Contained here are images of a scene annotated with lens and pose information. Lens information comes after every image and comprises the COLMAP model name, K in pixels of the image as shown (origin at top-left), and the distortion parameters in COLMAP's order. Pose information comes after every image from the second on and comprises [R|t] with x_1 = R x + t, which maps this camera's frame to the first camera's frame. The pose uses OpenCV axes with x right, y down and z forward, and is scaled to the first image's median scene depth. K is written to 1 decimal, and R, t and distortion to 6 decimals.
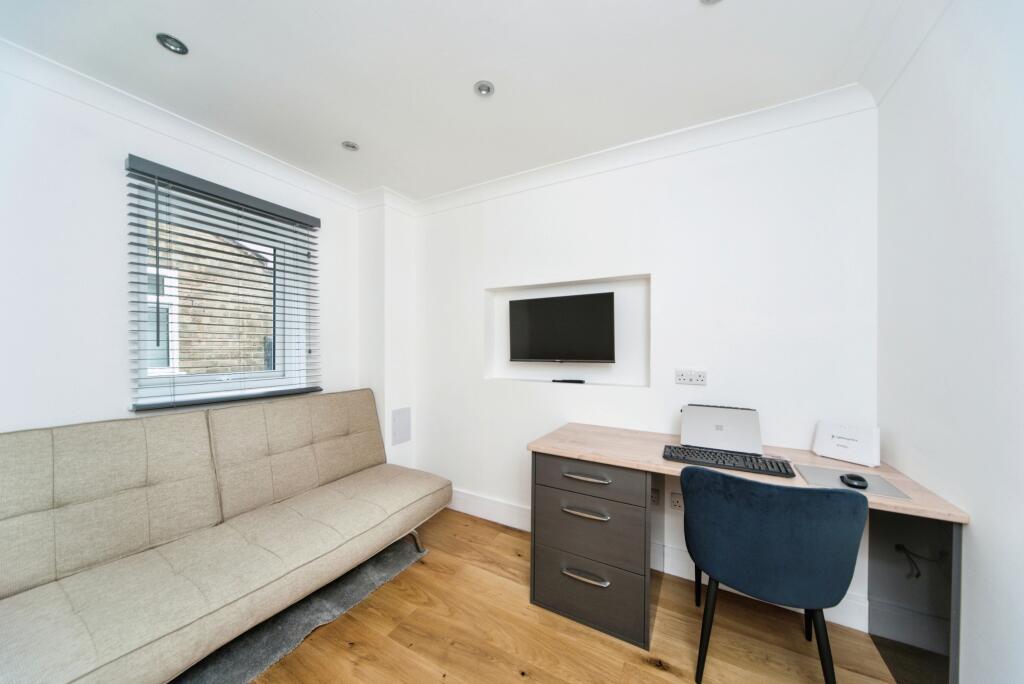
lens RADIAL K [[348.8, 0, 511.4], [0, 348.8, 350.2], [0, 0, 1]] dist [-0.000291, -0.000104]
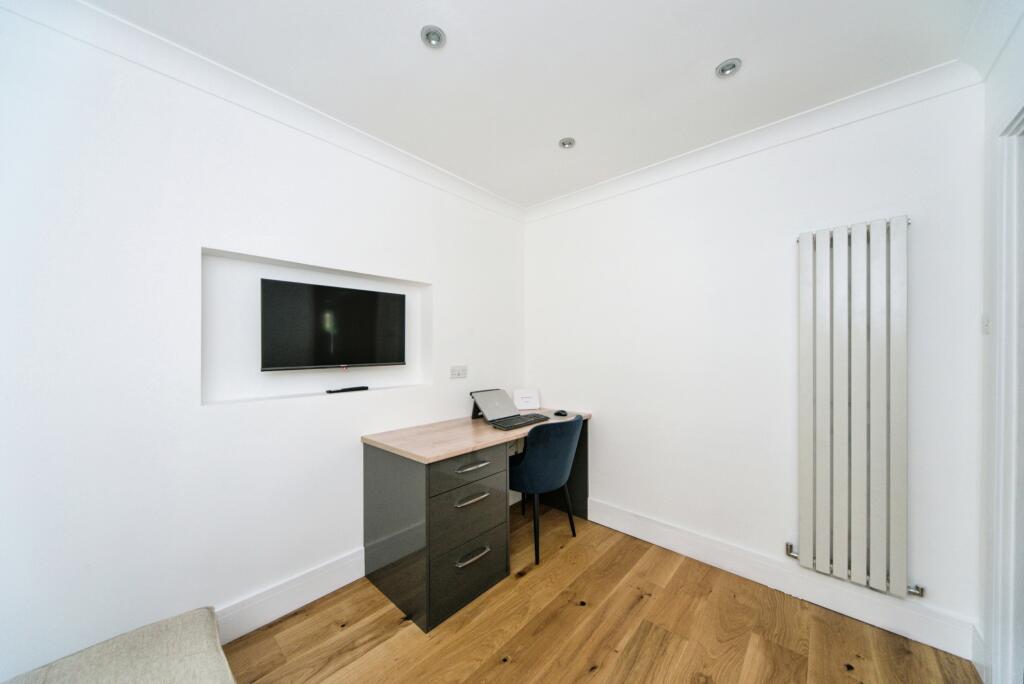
lens RADIAL K [[348.8, 0, 511.4], [0, 348.8, 350.2], [0, 0, 1]] dist [-0.000291, -0.000104]
pose [[0.222379, -0.005136, 0.974947, -0.785181], [0.011953, 0.999925, 0.002541, -0.005122], [-0.974887, 0.011089, 0.222424, 0.590488]]
